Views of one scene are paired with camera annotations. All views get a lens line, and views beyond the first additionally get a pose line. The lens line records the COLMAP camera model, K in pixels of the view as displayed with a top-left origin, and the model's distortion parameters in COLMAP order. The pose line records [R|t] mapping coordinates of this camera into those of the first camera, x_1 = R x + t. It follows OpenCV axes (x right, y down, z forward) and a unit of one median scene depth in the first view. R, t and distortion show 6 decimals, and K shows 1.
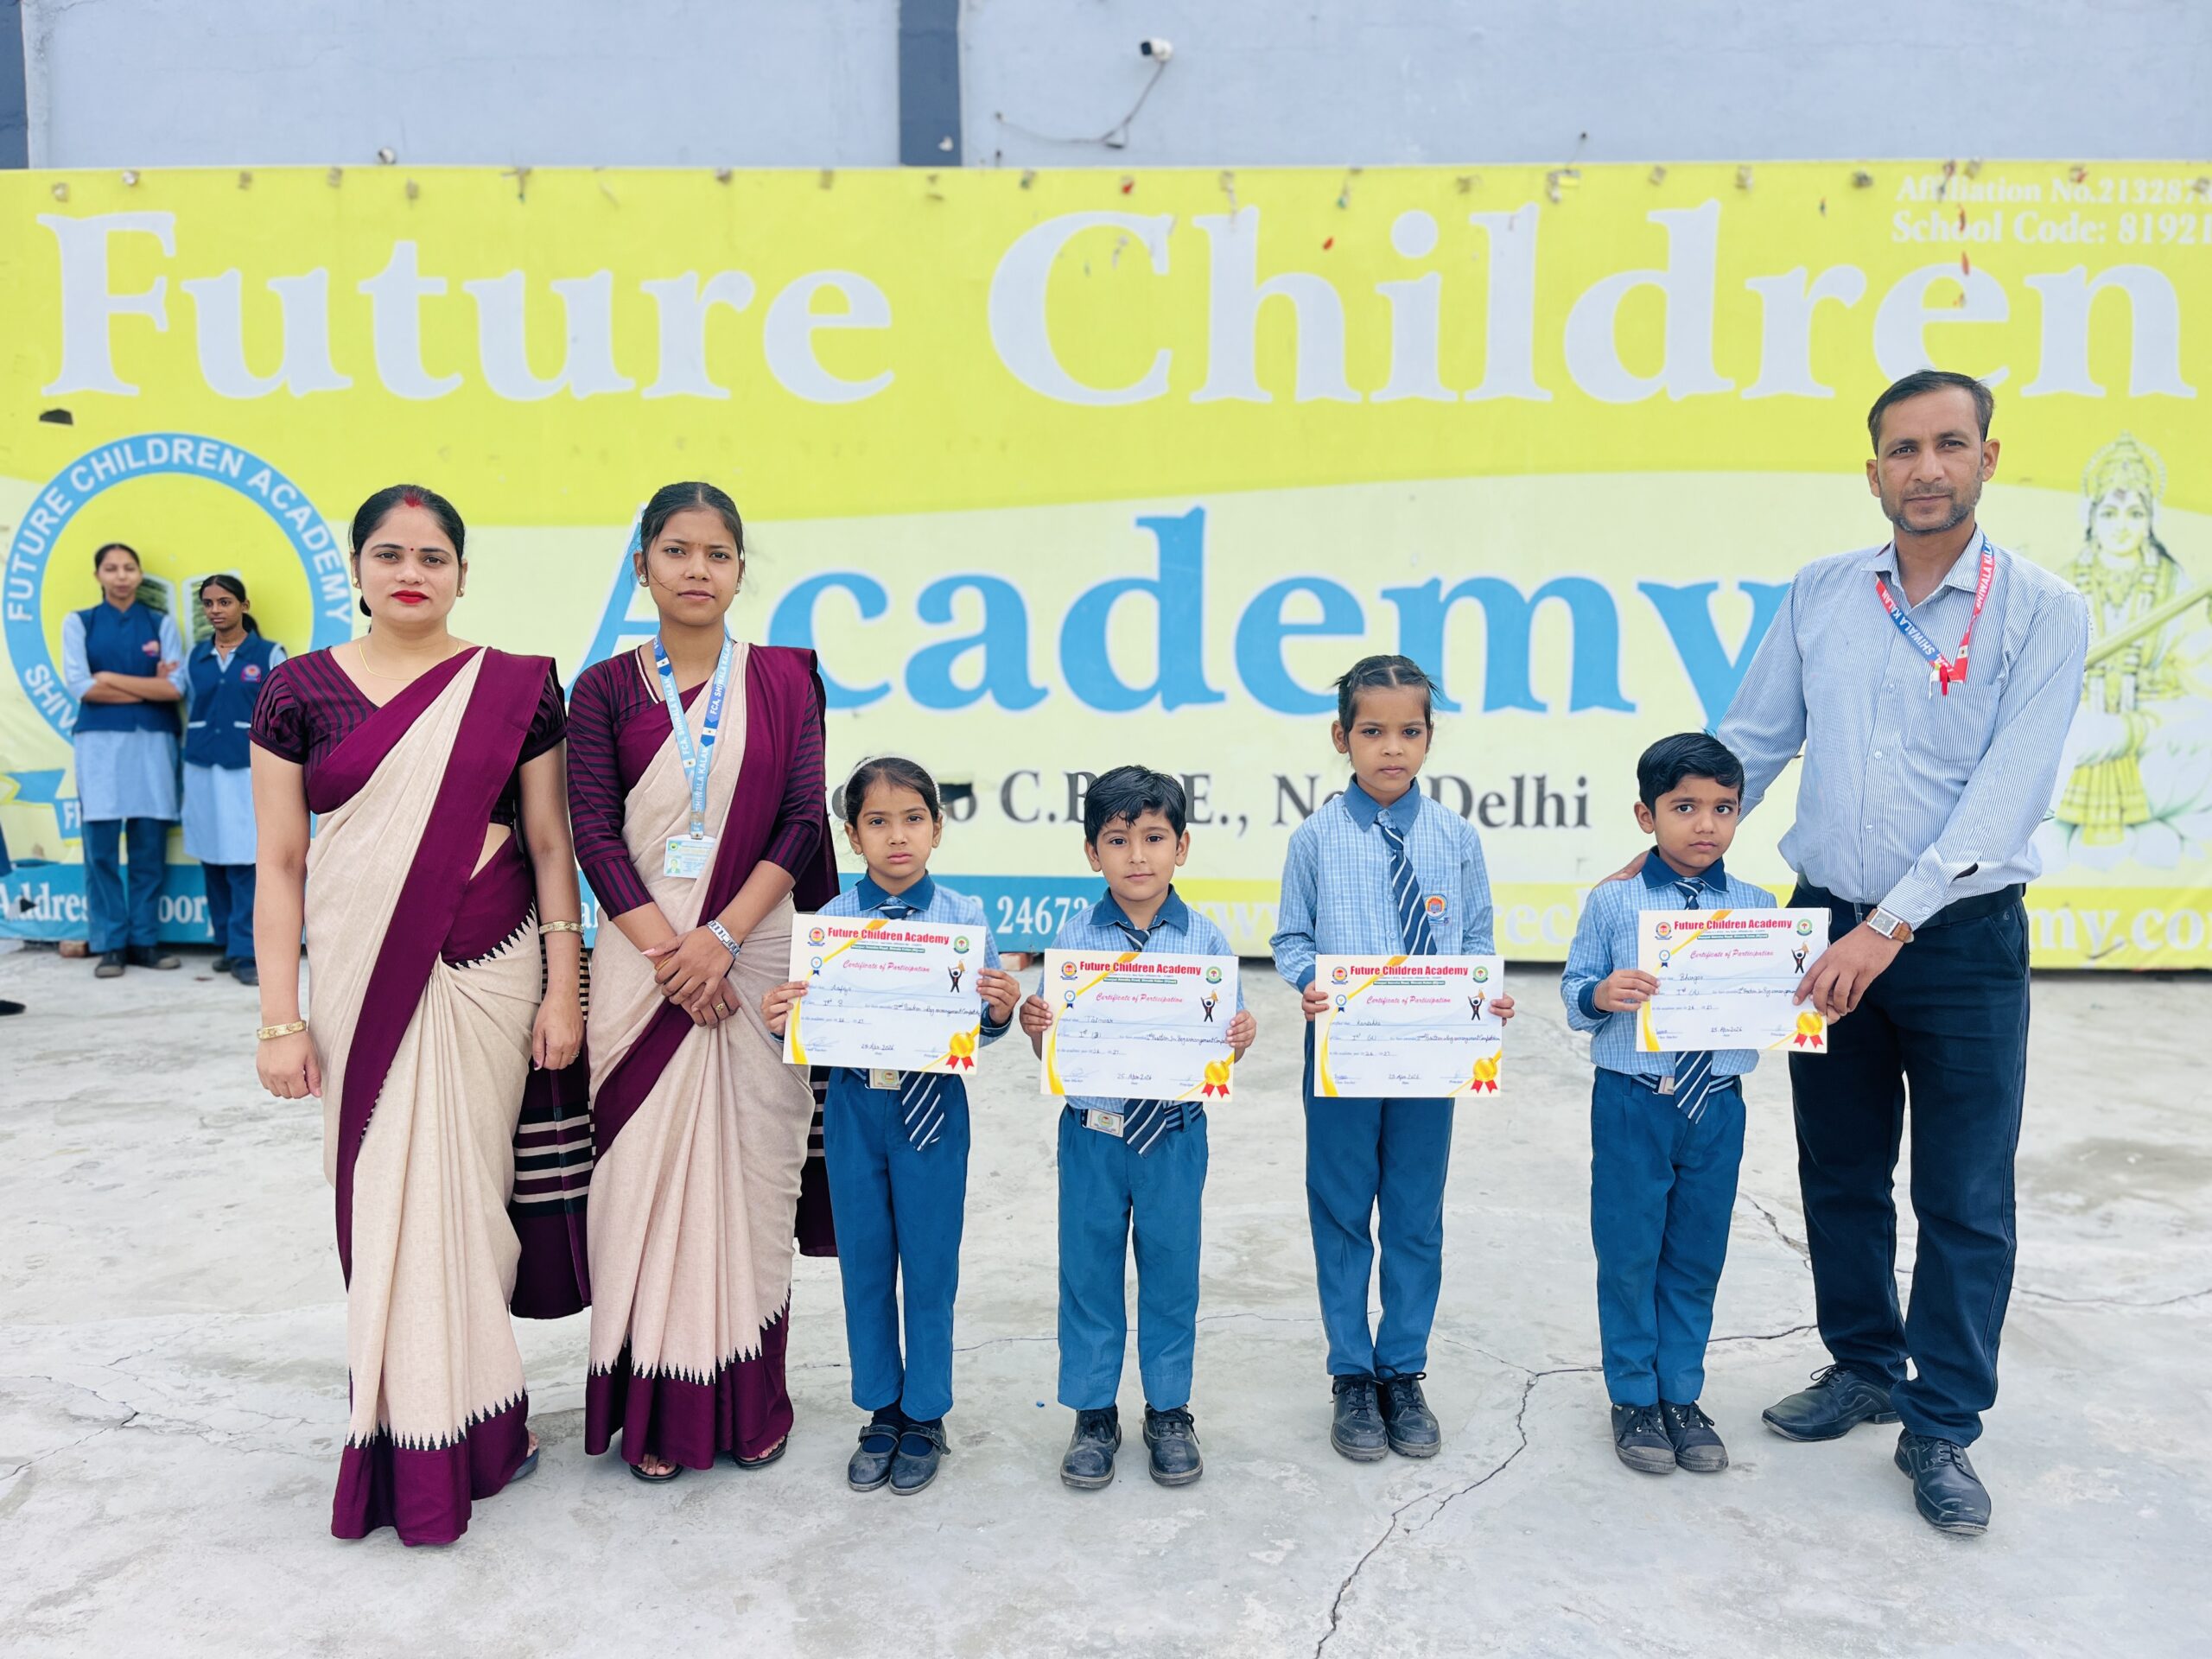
lens RADIAL K [[1715.6, 0, 1104.0], [0, 1715.6, 831.7], [0, 0, 1]] dist [0.104670, -0.152402]
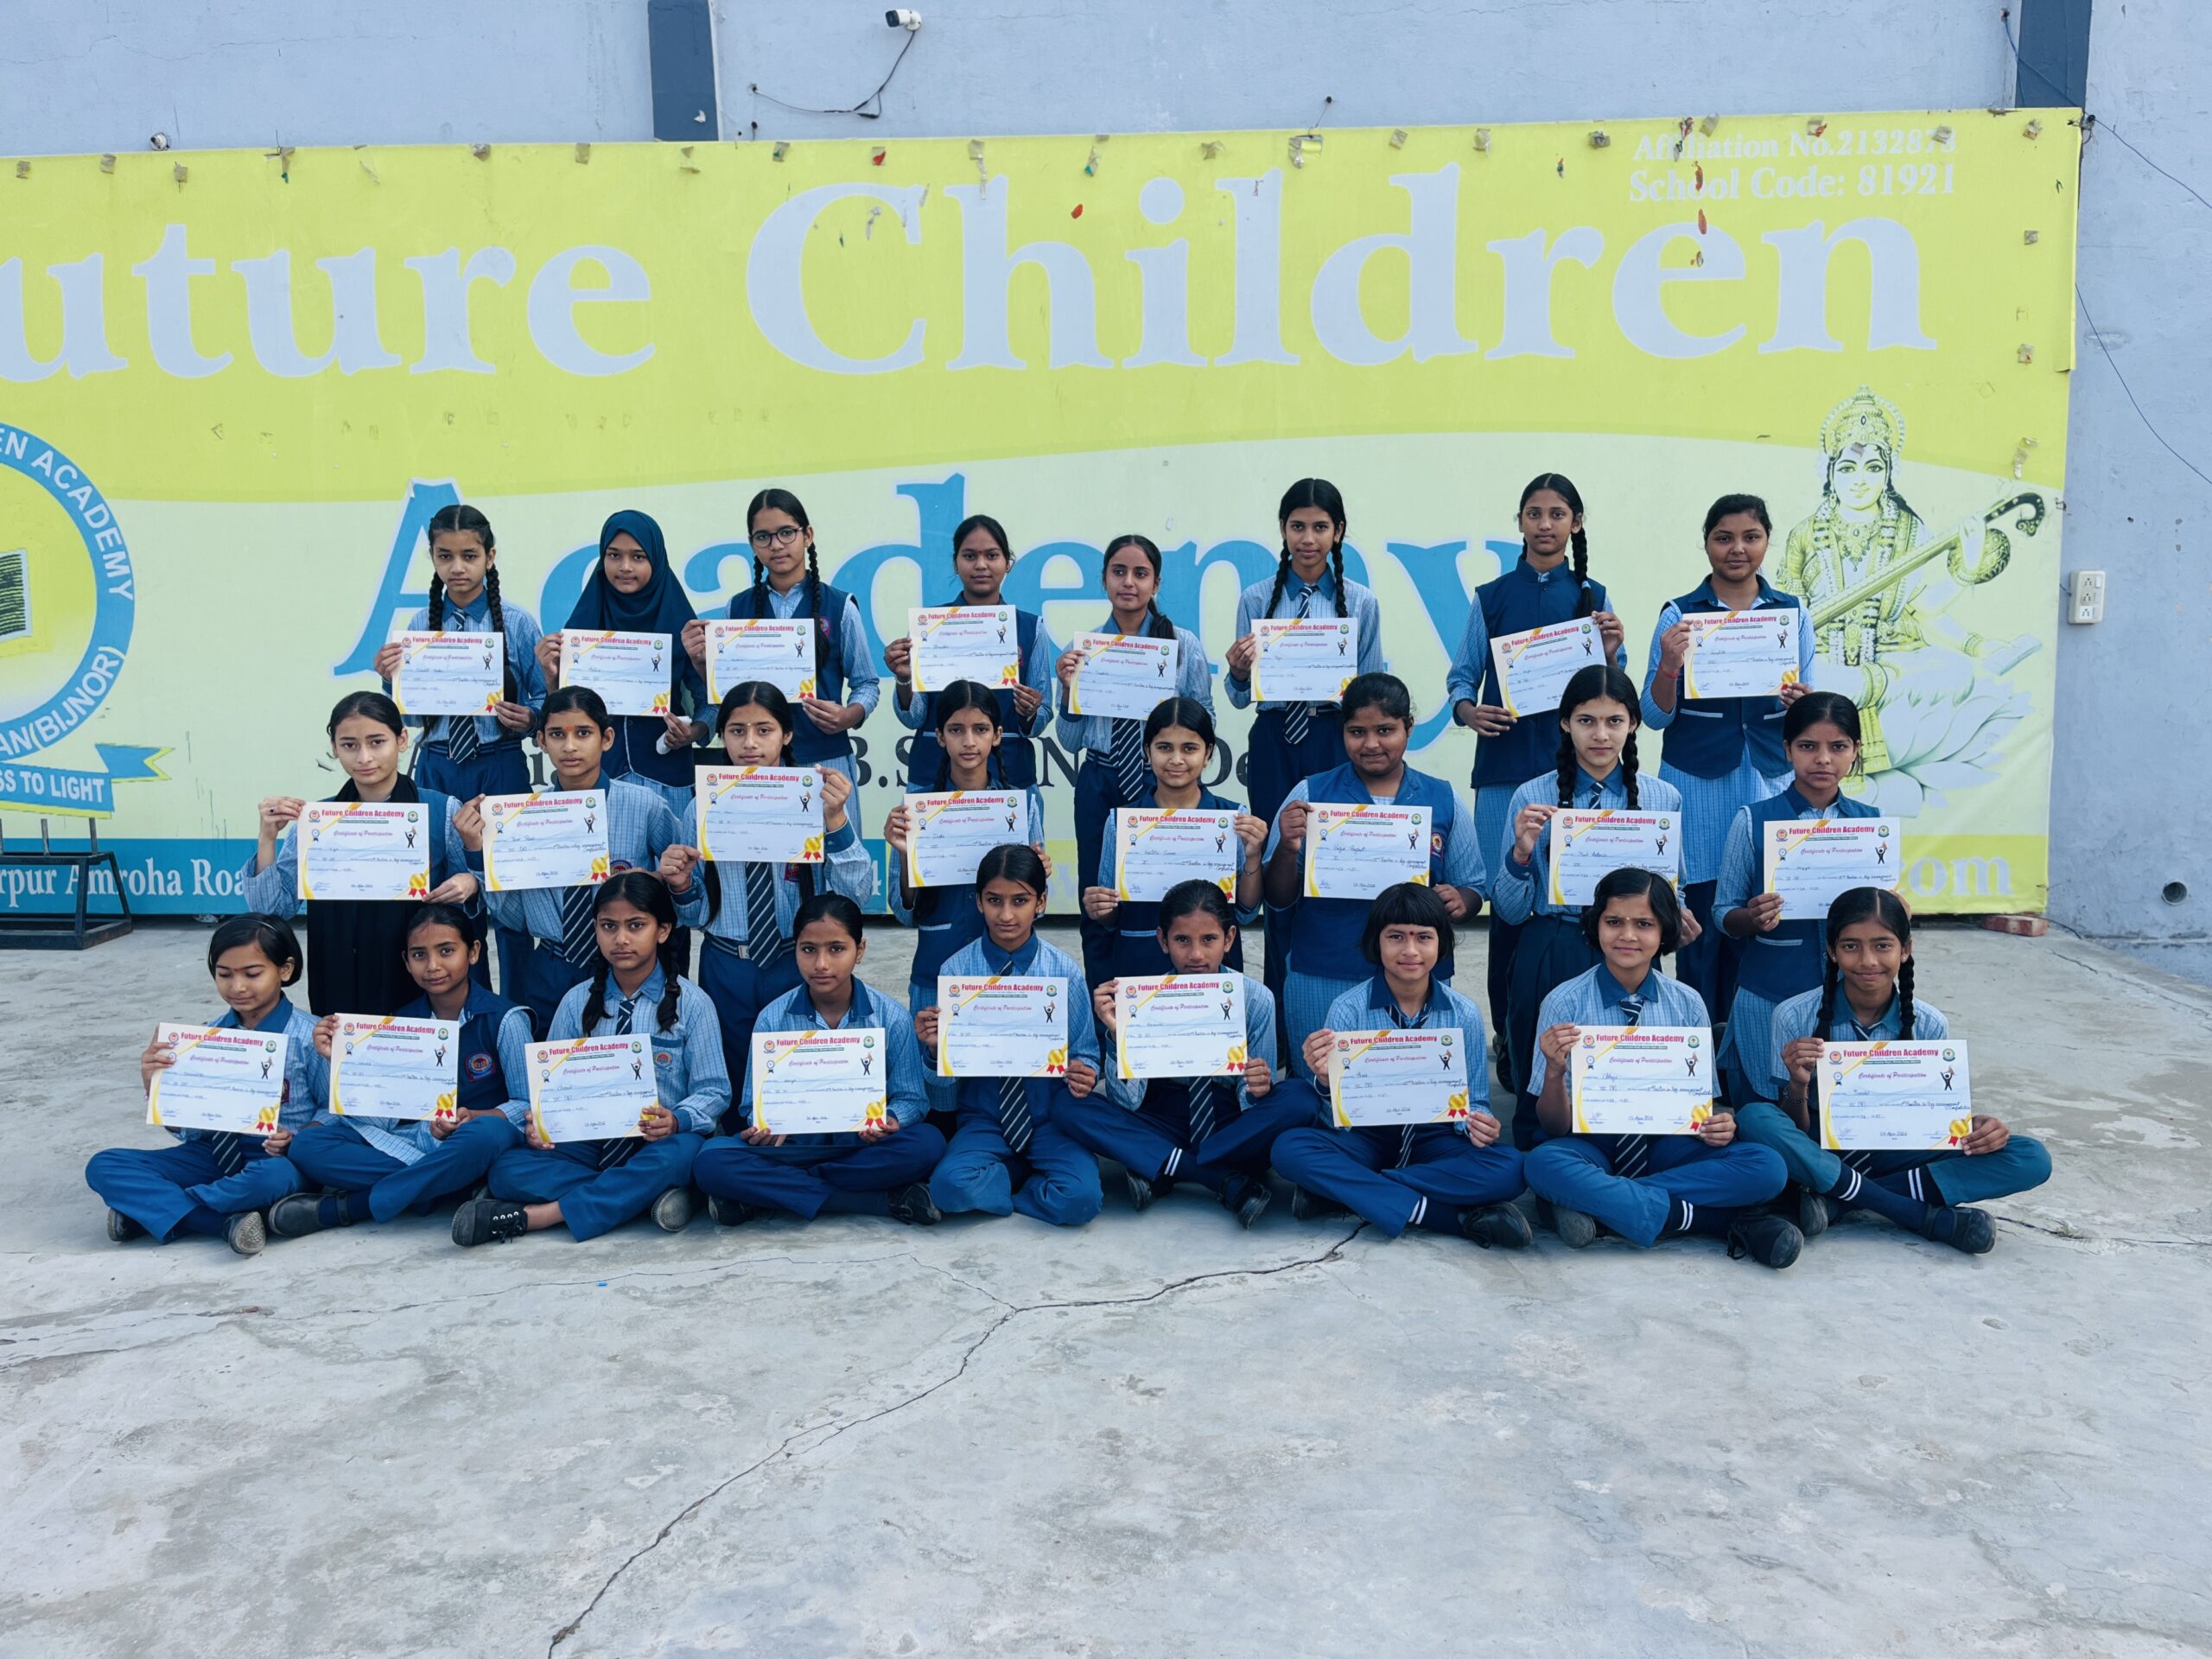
lens RADIAL K [[1714.5, 0, 1103.4], [0, 1714.5, 832.0], [0, 0, 1]] dist [0.098167, -0.140935]
pose [[0.999845, -0.012671, -0.012213, 0.153167], [0.012966, 0.999619, 0.024373, -0.001189], [0.011899, -0.024527, 0.999628, -0.019995]]
